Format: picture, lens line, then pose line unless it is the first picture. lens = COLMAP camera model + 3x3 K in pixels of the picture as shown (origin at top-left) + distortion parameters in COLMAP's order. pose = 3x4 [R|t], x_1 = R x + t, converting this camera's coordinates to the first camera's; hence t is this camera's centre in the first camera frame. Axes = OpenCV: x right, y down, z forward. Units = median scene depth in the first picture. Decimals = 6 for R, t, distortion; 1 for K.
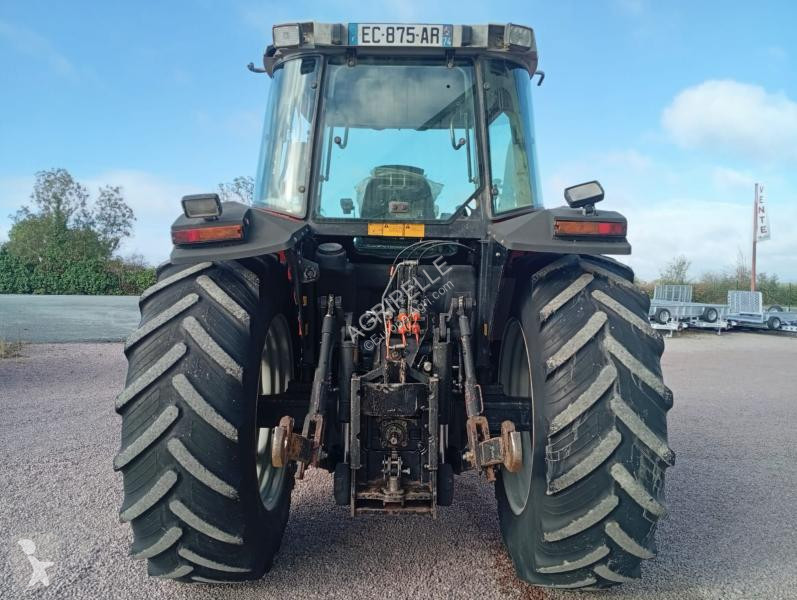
lens RADIAL K [[638.8, 0, 403.2], [0, 638.8, 296.0], [0, 0, 1]] dist [0.041137, -0.066404]
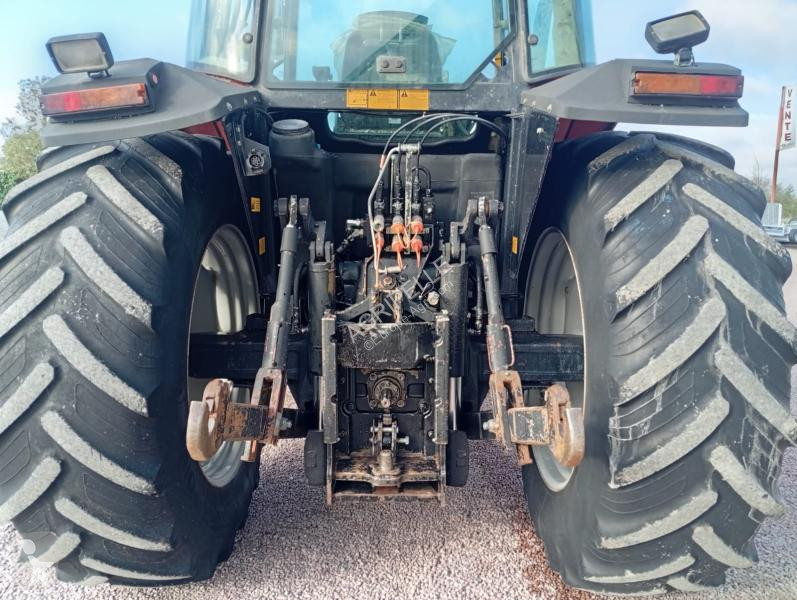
lens RADIAL K [[638.8, 0, 403.6], [0, 638.8, 301.0], [0, 0, 1]] dist [0.041137, -0.066404]
pose [[0.999959, -0.004998, -0.007609, 0.011061], [0.006004, 0.990345, 0.138491, 0.016532], [0.006843, -0.138531, 0.990334, 0.310661]]
